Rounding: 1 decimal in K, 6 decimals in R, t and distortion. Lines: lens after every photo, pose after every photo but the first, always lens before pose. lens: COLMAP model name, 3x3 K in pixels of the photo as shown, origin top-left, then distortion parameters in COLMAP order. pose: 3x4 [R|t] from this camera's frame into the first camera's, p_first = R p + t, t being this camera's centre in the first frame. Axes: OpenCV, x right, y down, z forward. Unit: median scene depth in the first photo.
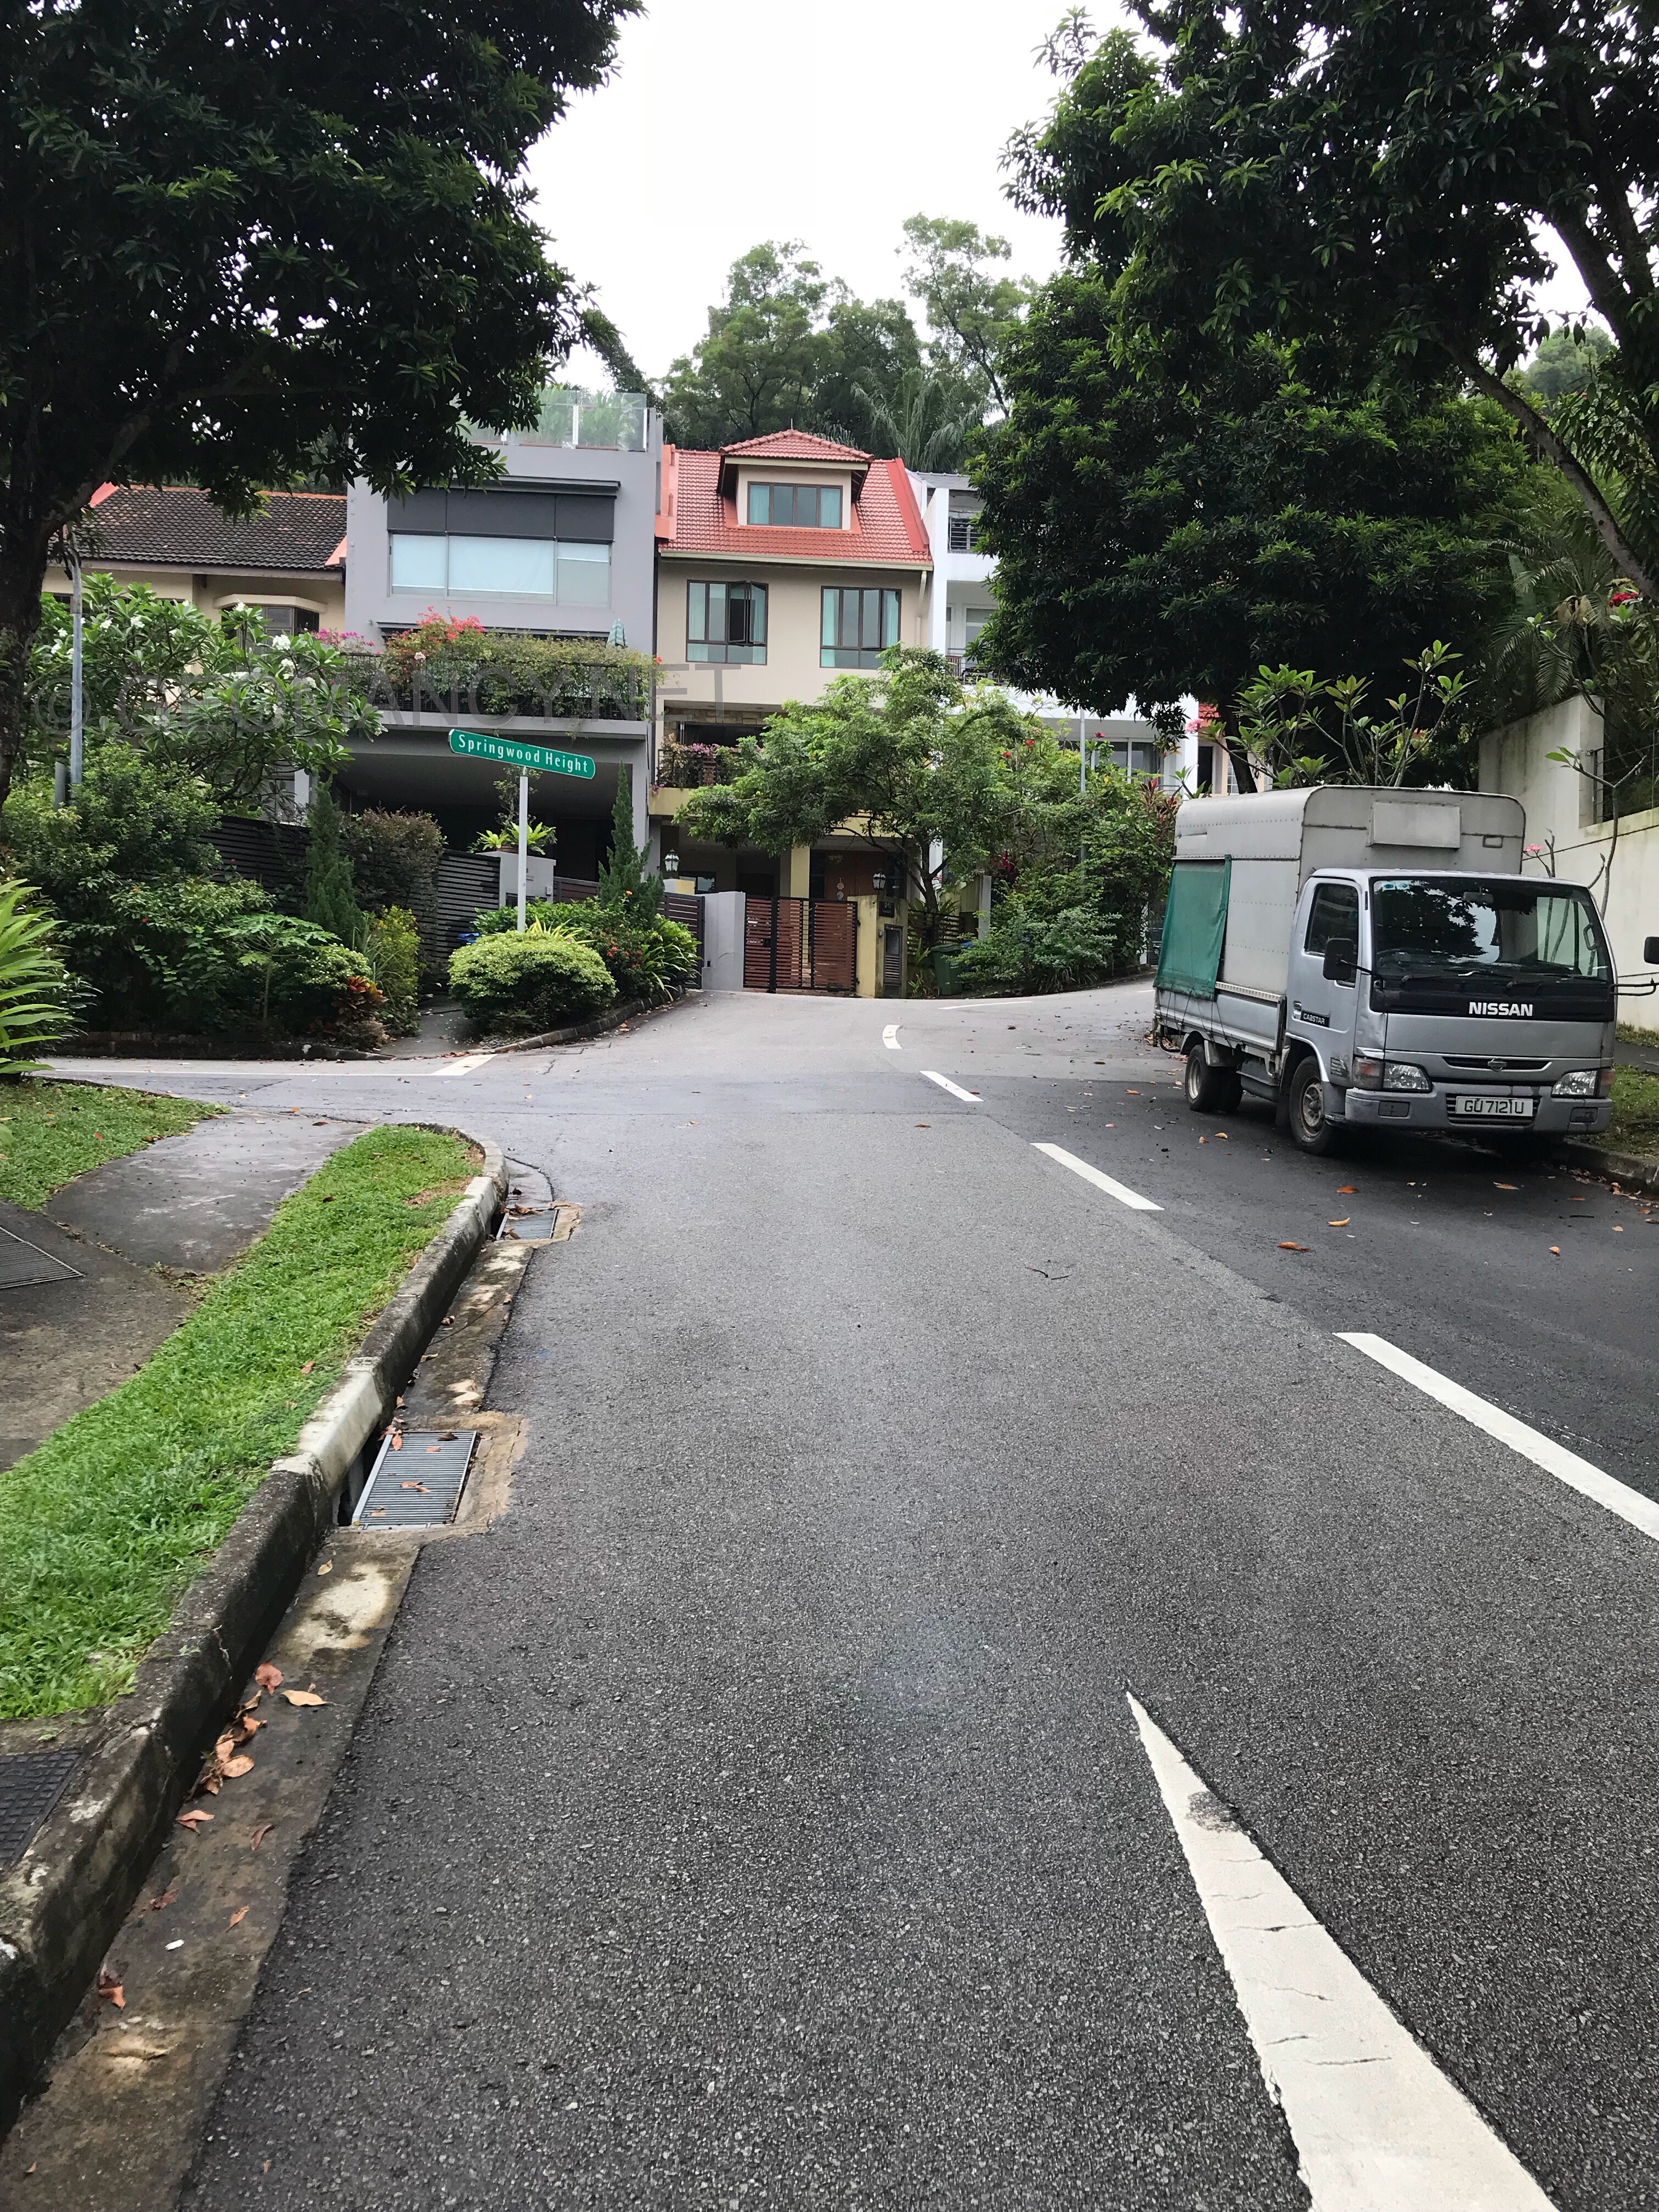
lens RADIAL K [[1797.0, 0, 810.3], [0, 1797.0, 1091.5], [0, 0, 1]] dist [-0.024743, 0.032423]
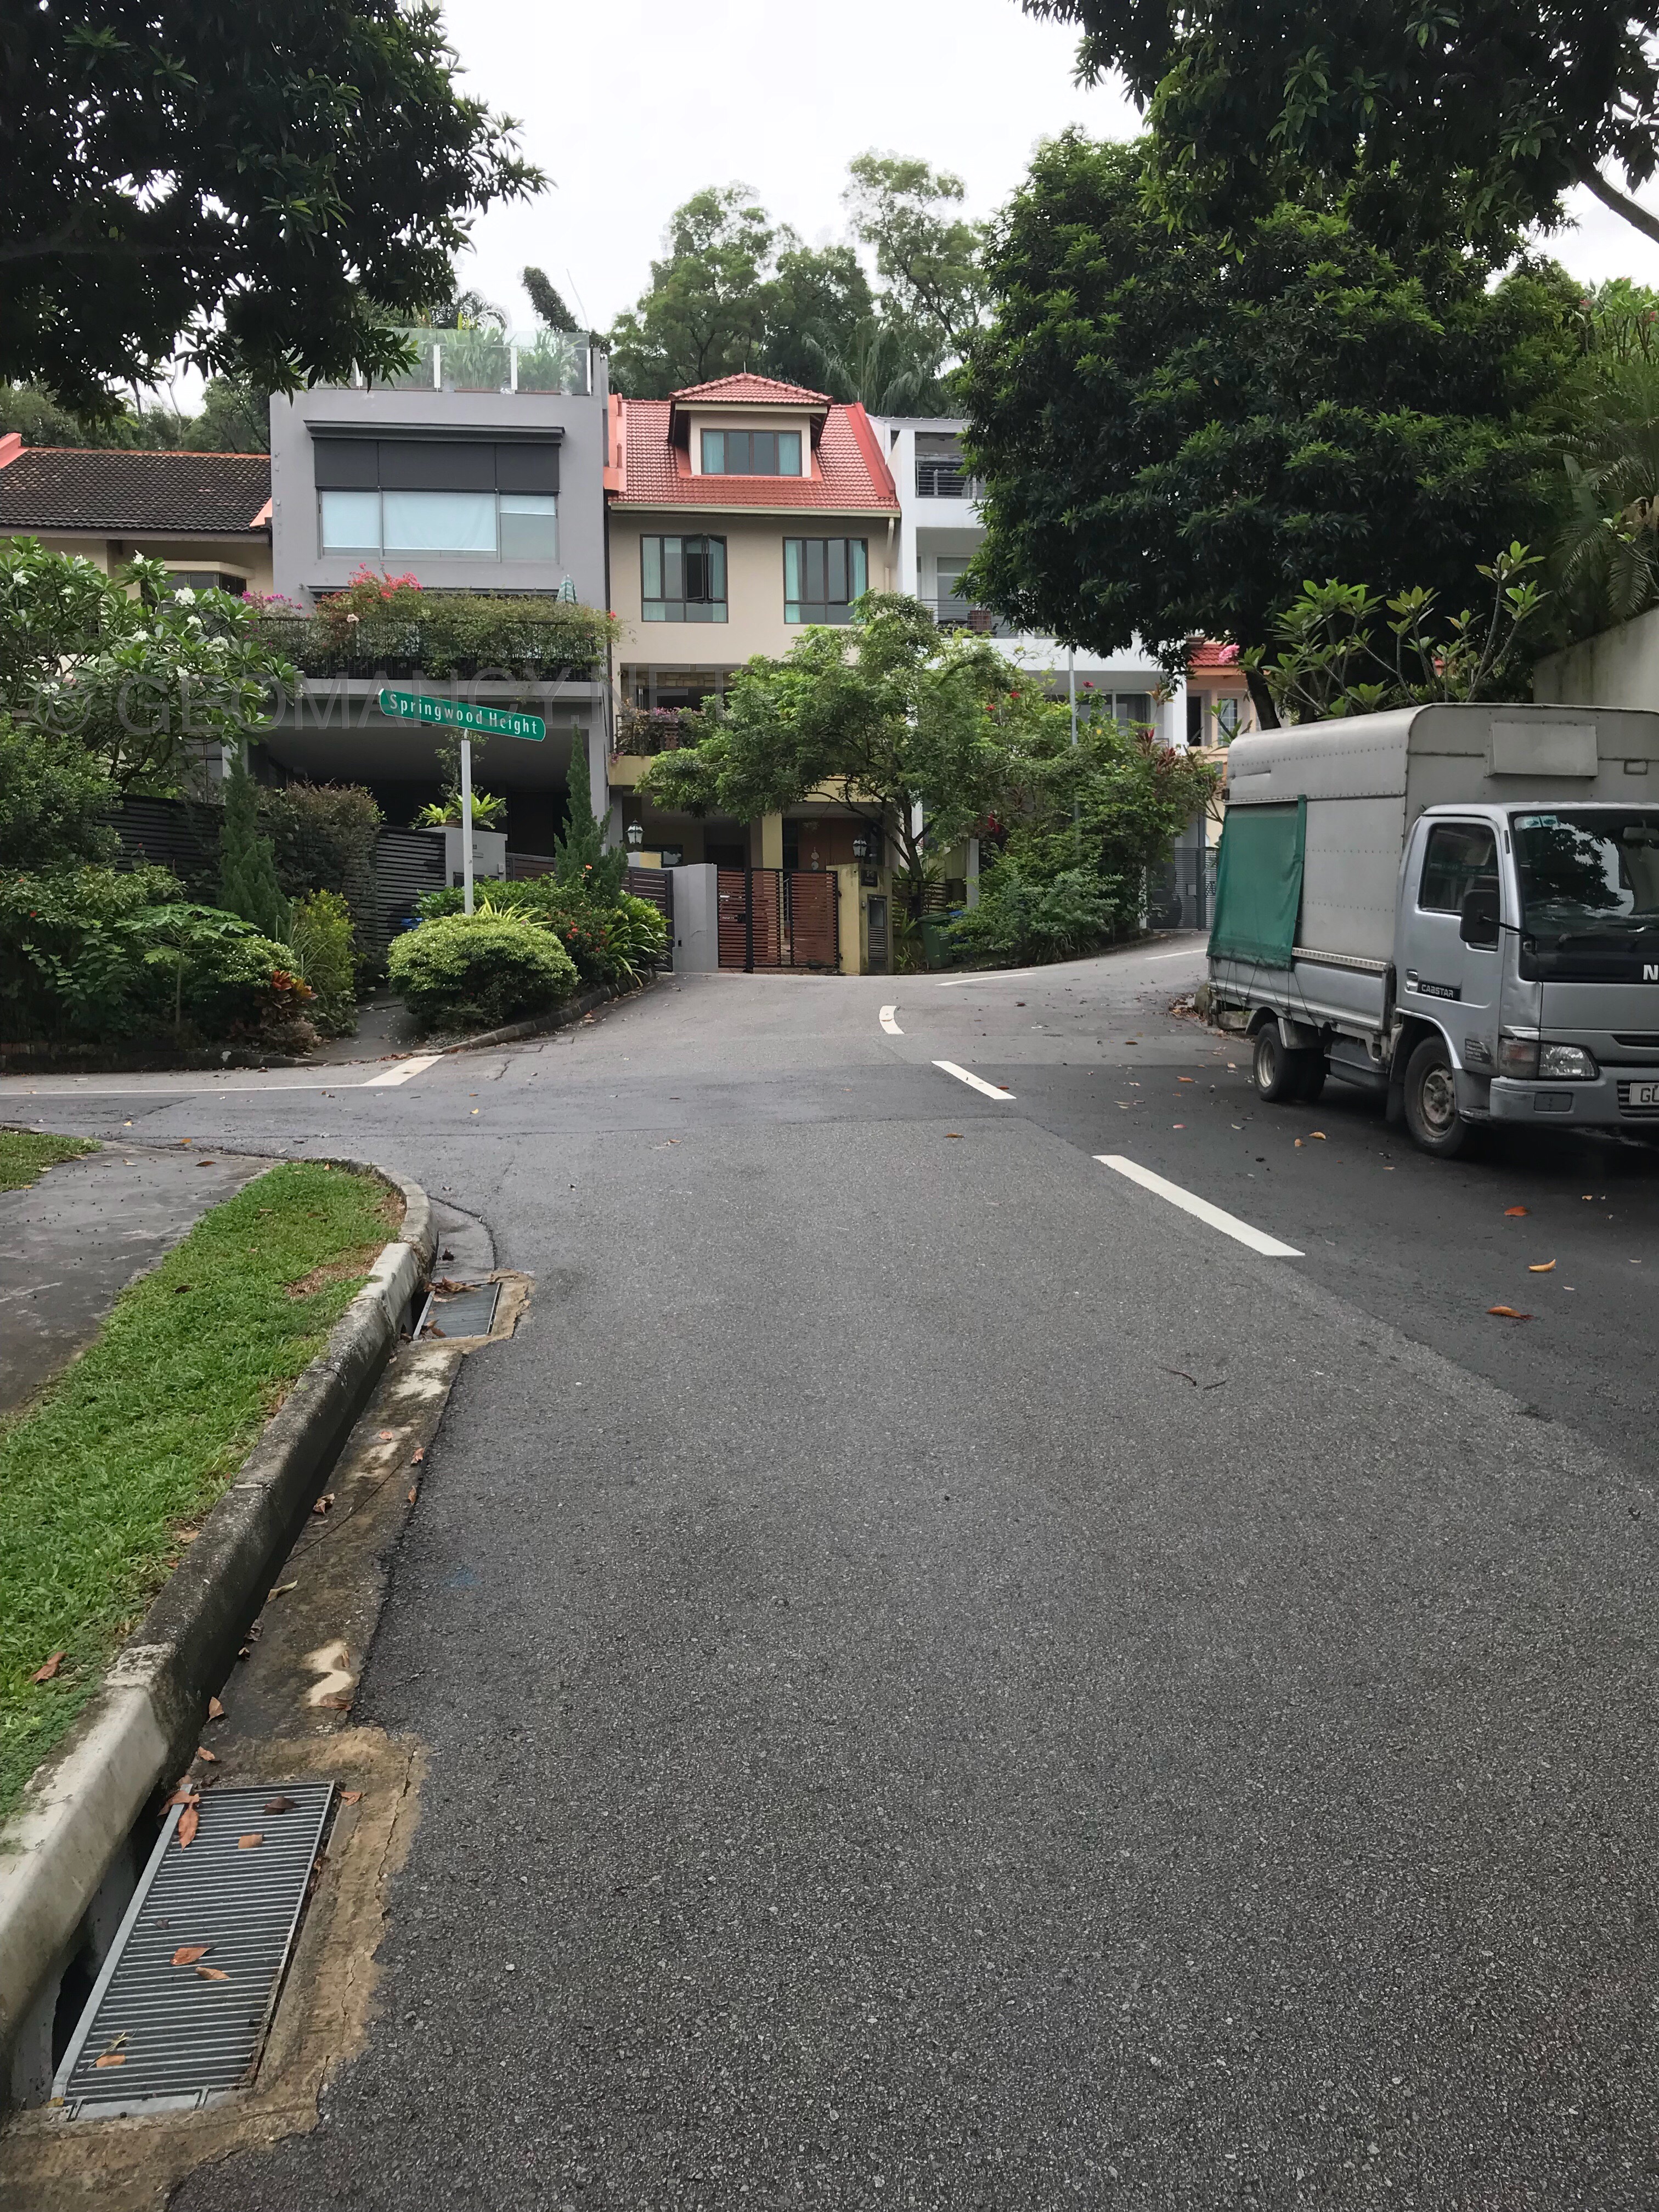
lens RADIAL K [[1797.0, 0, 849.2], [0, 1797.0, 1129.1], [0, 0, 1]] dist [-0.024743, 0.032423]
pose [[0.998727, -0.035872, 0.035449, -0.008696], [0.034586, 0.998744, 0.036263, -0.009385], [-0.036705, -0.034991, 0.998713, 0.110922]]
